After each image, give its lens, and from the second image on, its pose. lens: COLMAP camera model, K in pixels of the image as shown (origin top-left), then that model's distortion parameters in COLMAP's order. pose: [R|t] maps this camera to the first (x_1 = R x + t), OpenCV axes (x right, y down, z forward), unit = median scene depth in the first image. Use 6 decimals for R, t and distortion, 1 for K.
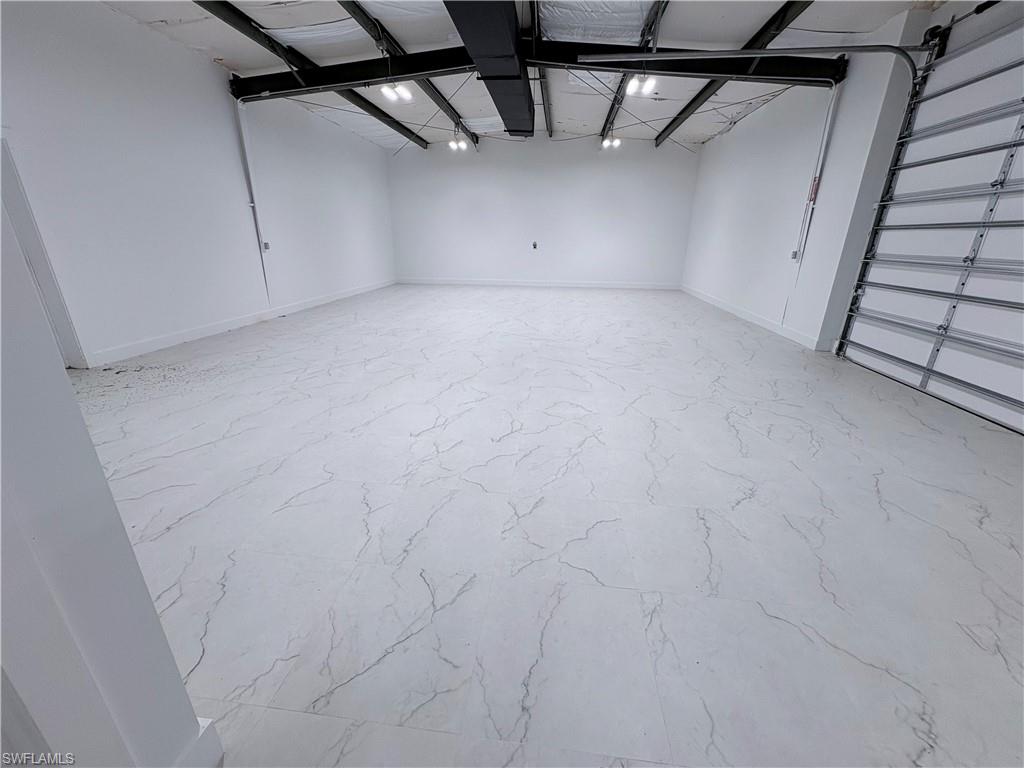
lens RADIAL K [[408.2, 0, 512.0], [0, 408.2, 384.0], [0, 0, 1]] dist [0.001052, -0.000099]
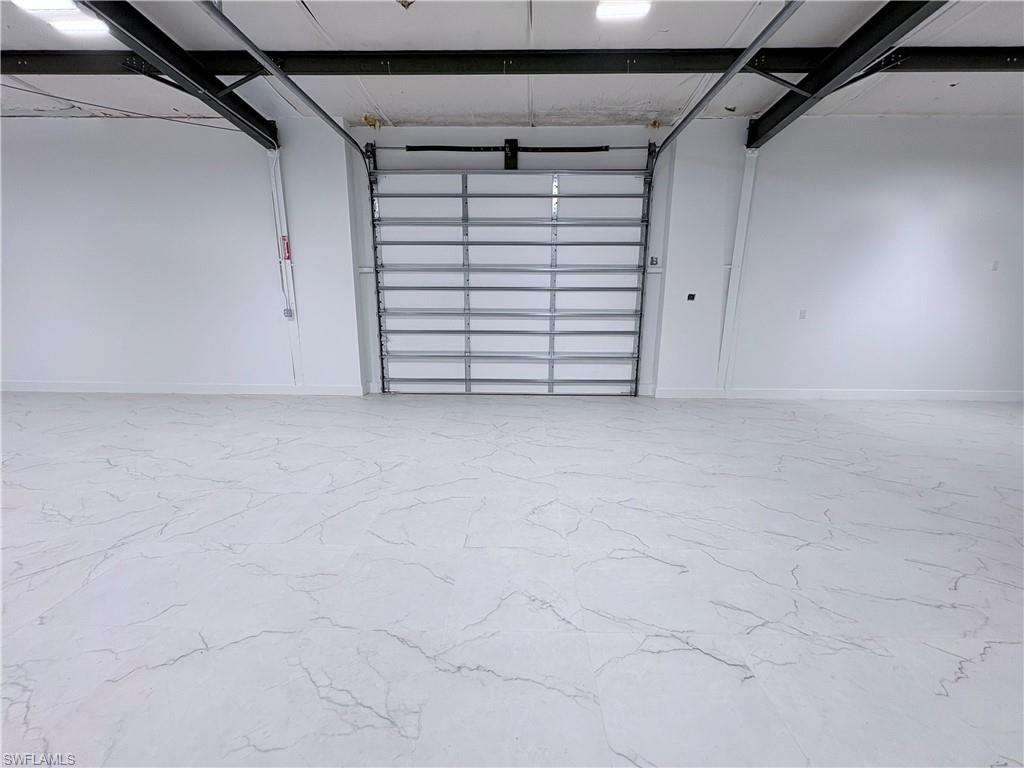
lens RADIAL K [[408.2, 0, 512.0], [0, 408.2, 384.0], [0, 0, 1]] dist [0.001052, -0.000099]
pose [[-0.097445, -0.214992, 0.971742, -0.376600], [0.331359, 0.913674, 0.235373, -0.253972], [-0.938459, 0.344932, -0.017794, 0.688220]]
